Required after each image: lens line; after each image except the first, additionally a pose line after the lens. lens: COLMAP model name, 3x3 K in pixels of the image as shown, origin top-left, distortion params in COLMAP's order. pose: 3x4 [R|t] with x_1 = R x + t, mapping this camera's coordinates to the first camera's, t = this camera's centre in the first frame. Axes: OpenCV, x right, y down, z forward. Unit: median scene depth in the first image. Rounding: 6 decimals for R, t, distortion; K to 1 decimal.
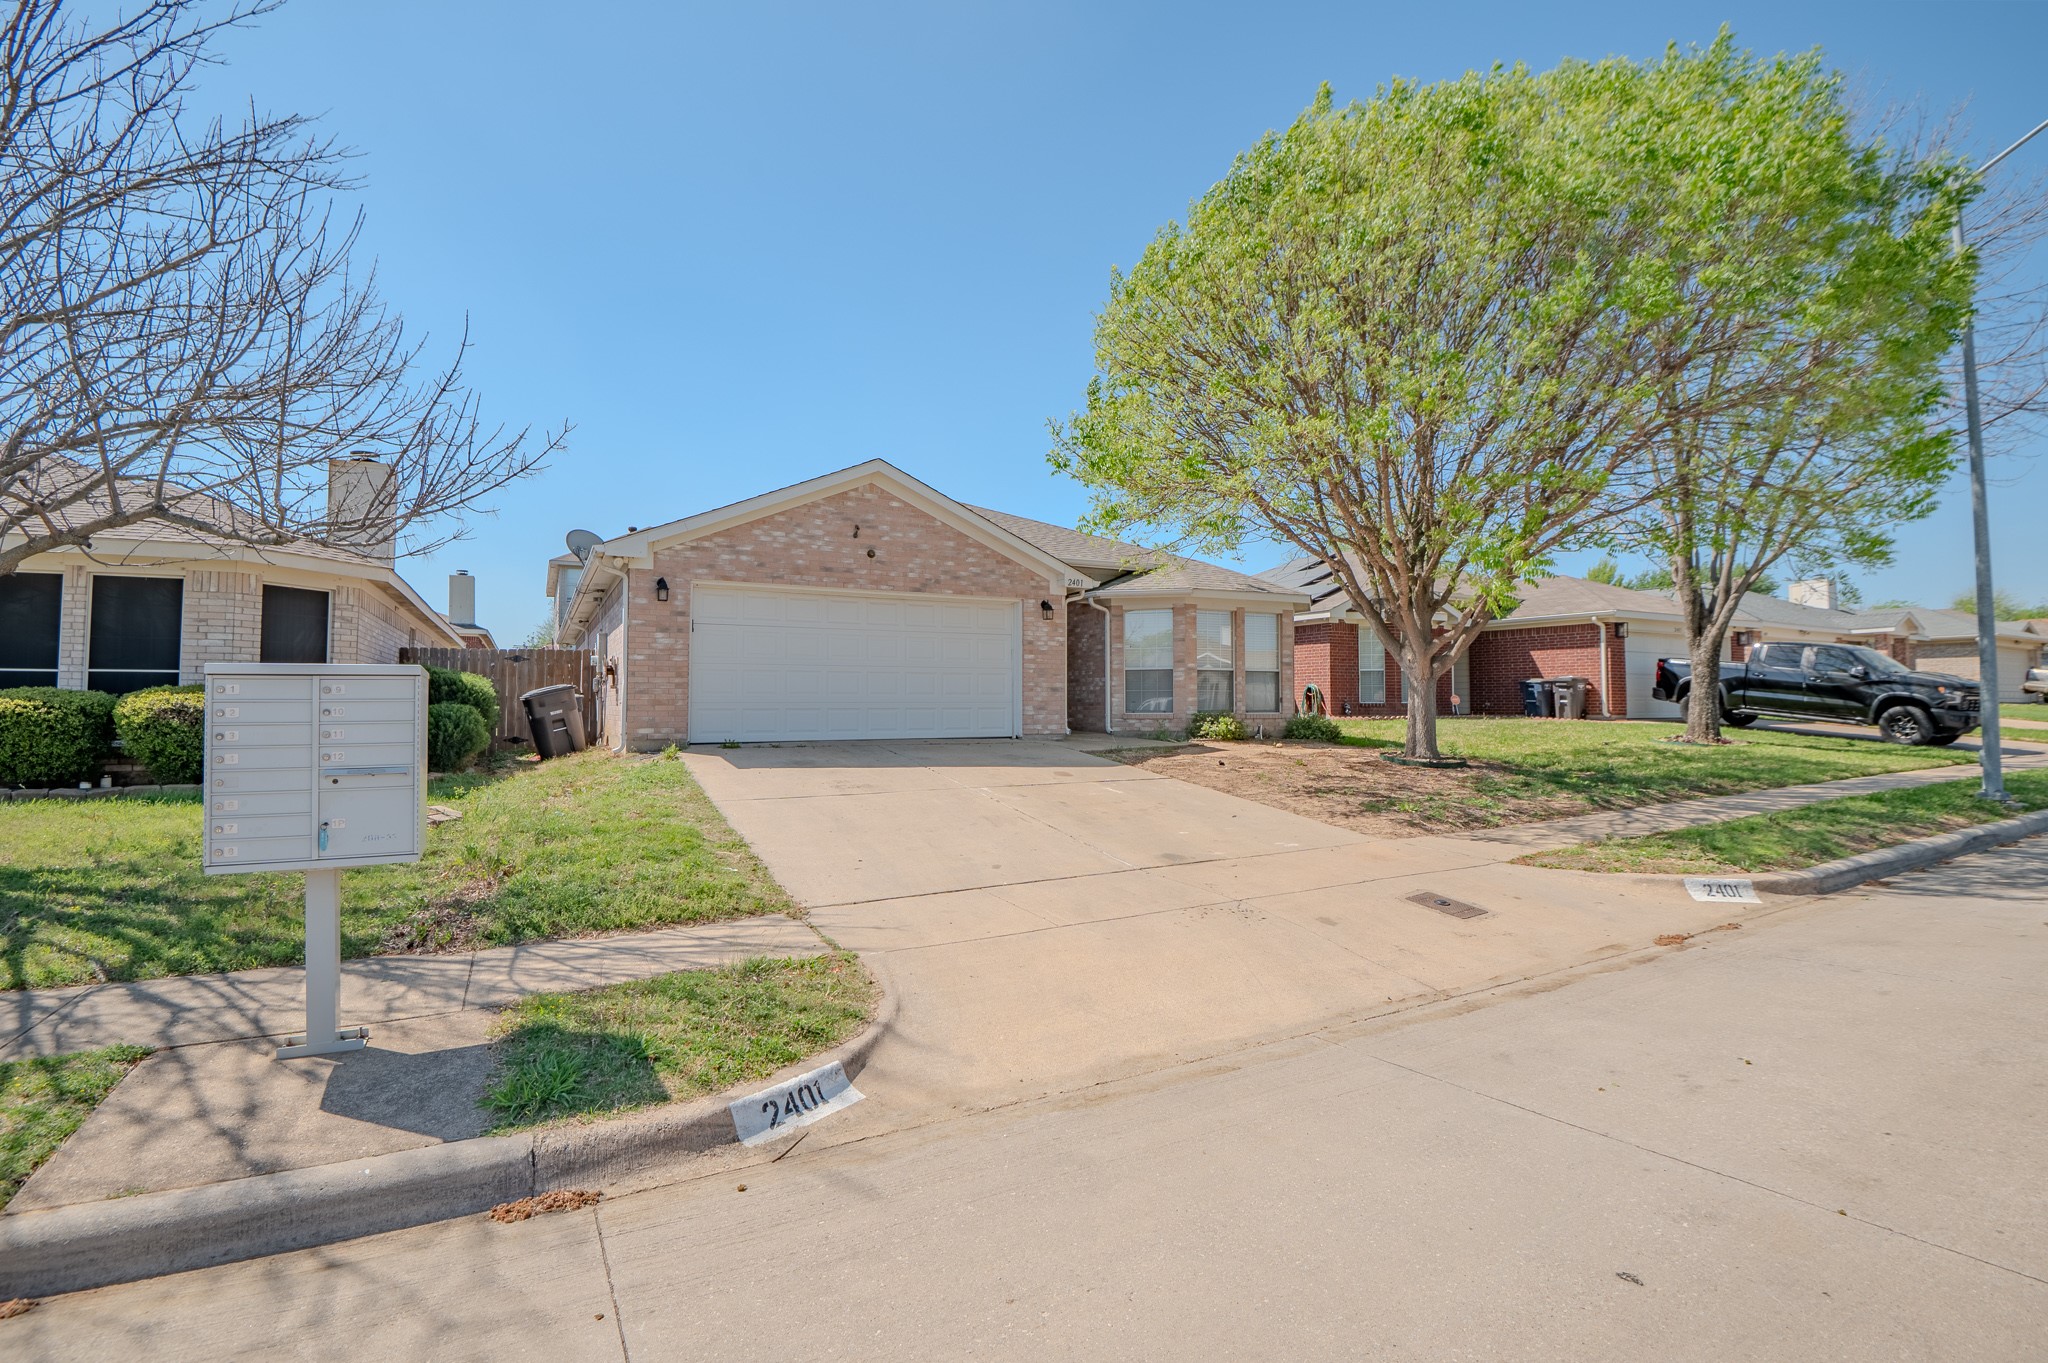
lens RADIAL K [[948.1, 0, 1026.0], [0, 948.1, 669.9], [0, 0, 1]] dist [-0.019255, -0.020079]
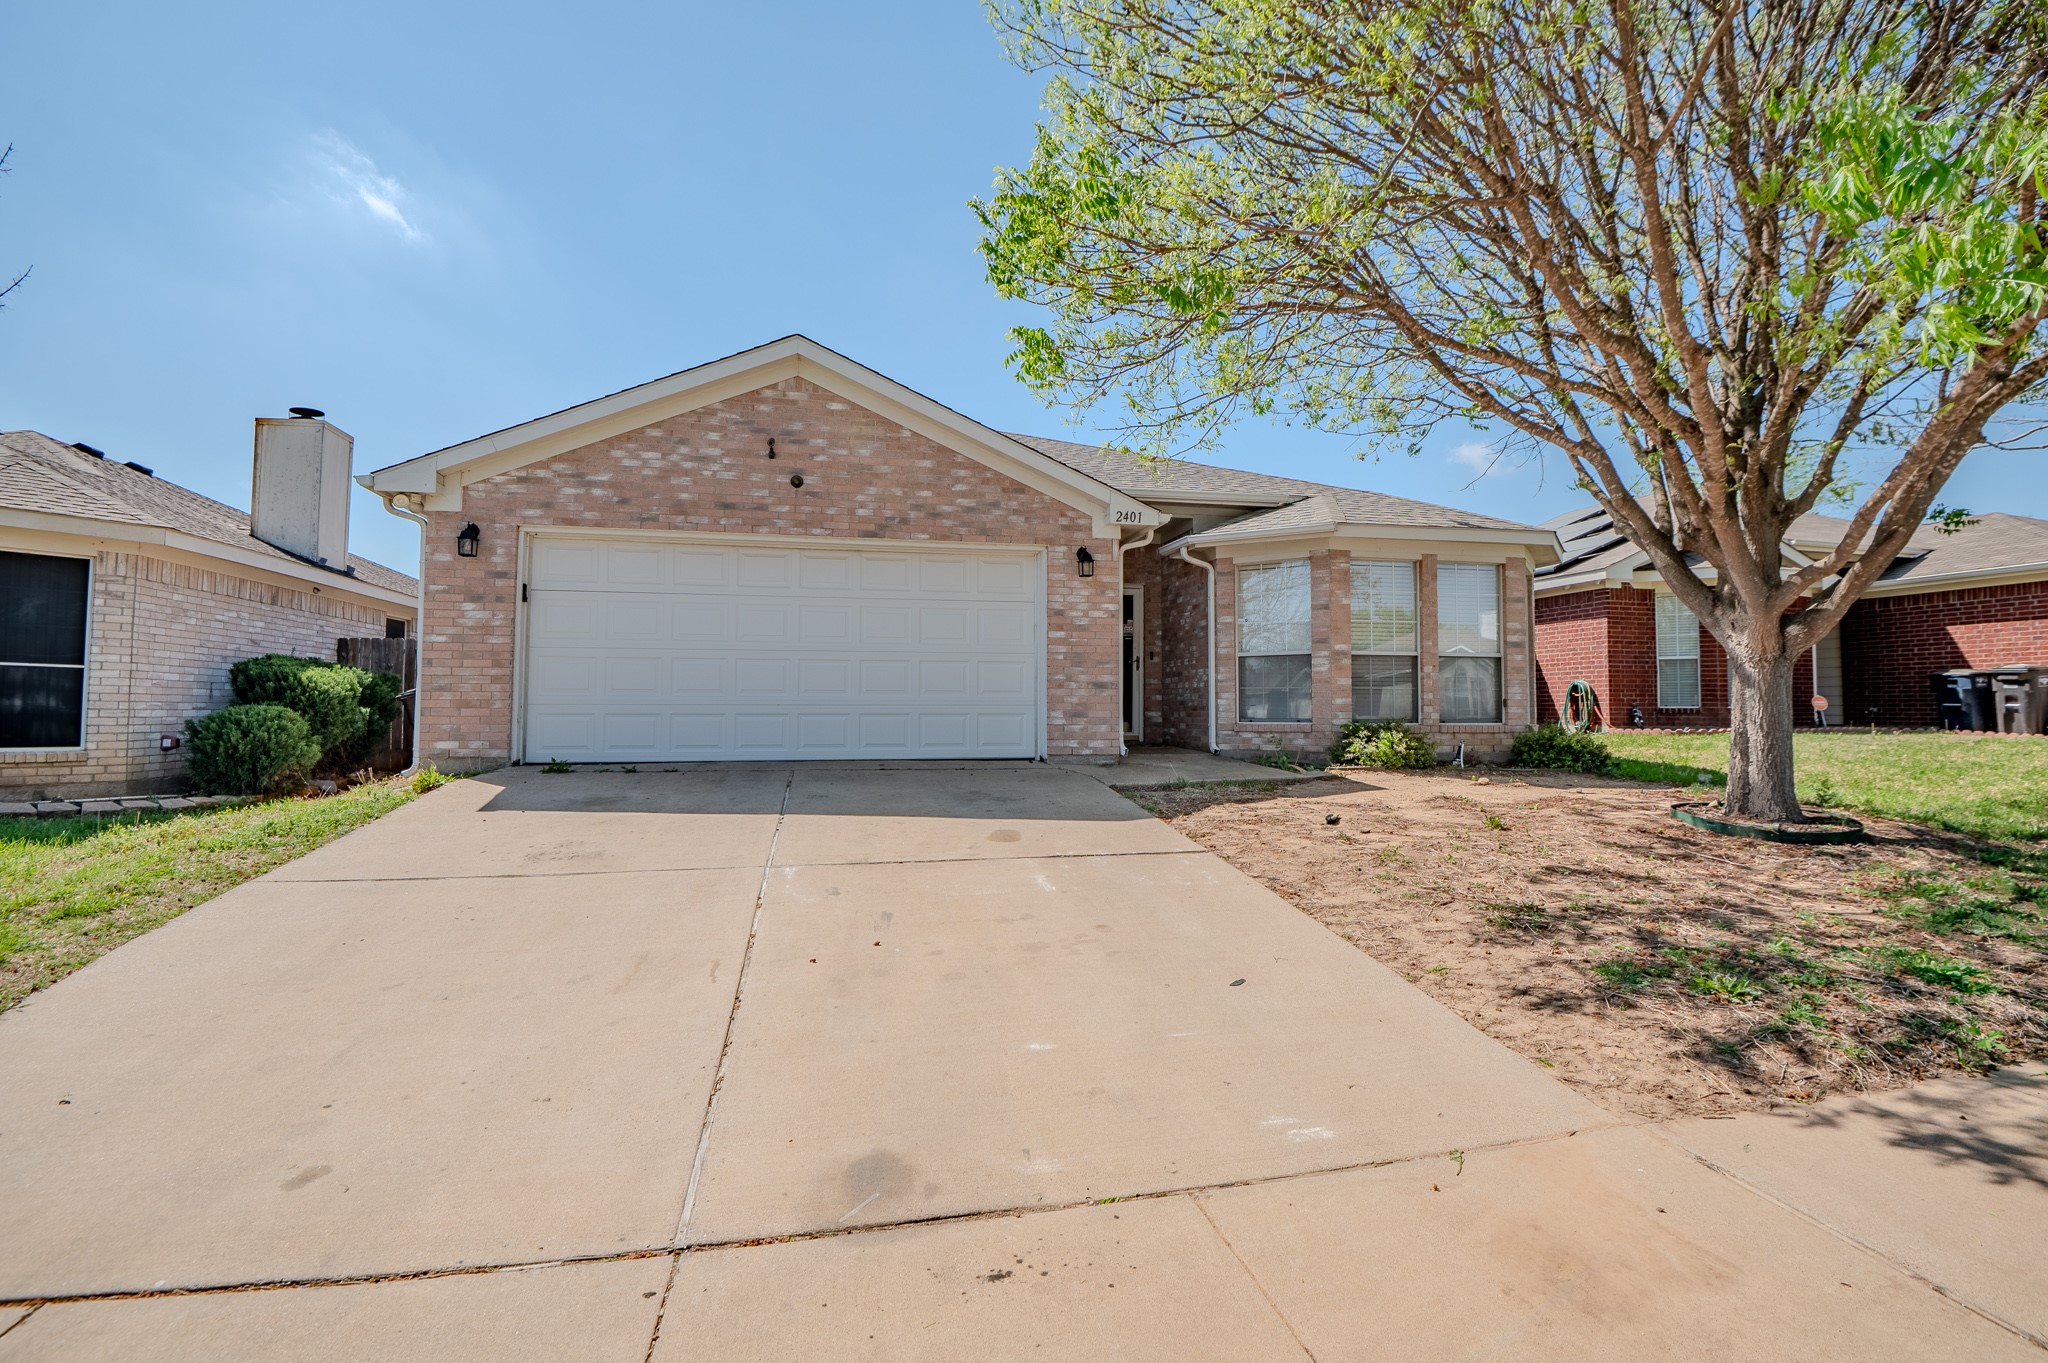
lens RADIAL K [[948.1, 0, 1026.0], [0, 948.1, 669.9], [0, 0, 1]] dist [-0.019255, -0.020079]
pose [[0.962477, -0.007099, -0.271271, 0.158192], [0.006297, 0.999973, -0.003828, 0.012397], [0.271291, 0.001976, 0.962495, 0.373996]]
